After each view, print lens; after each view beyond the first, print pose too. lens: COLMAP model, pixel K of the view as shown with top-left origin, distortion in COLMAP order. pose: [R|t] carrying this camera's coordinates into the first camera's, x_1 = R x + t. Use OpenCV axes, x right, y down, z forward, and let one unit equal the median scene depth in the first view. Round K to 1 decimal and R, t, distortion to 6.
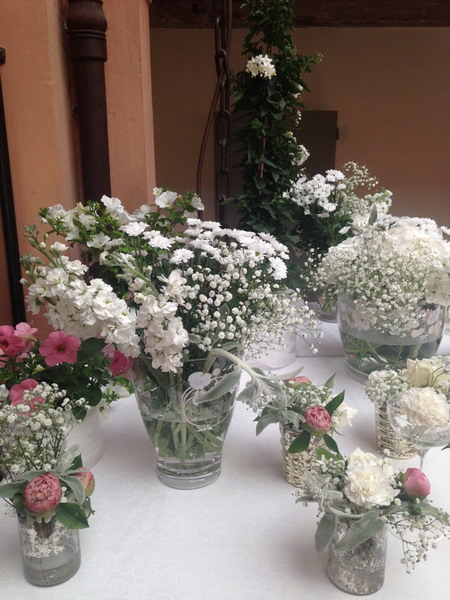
lens RADIAL K [[515.8, 0, 222.8], [0, 515.8, 288.4], [0, 0, 1]] dist [0.178399, -0.271541]
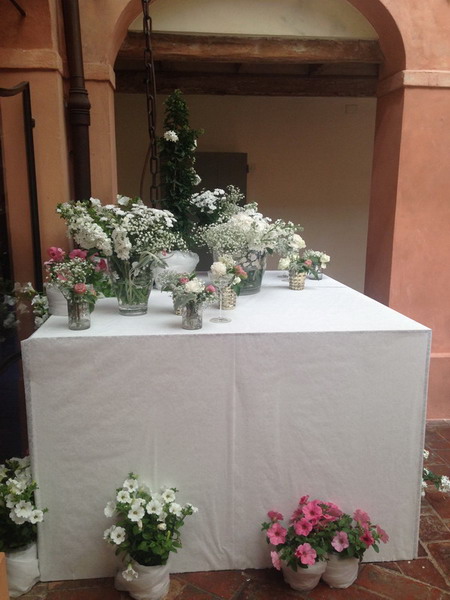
lens RADIAL K [[515.8, 0, 222.8], [0, 515.8, 288.4], [0, 0, 1]] dist [0.178399, -0.271541]
pose [[0.997145, -0.000269, 0.075509, 0.112914], [0.004456, 0.998460, -0.055290, 0.266805], [-0.075378, 0.055469, 0.995611, -0.945634]]
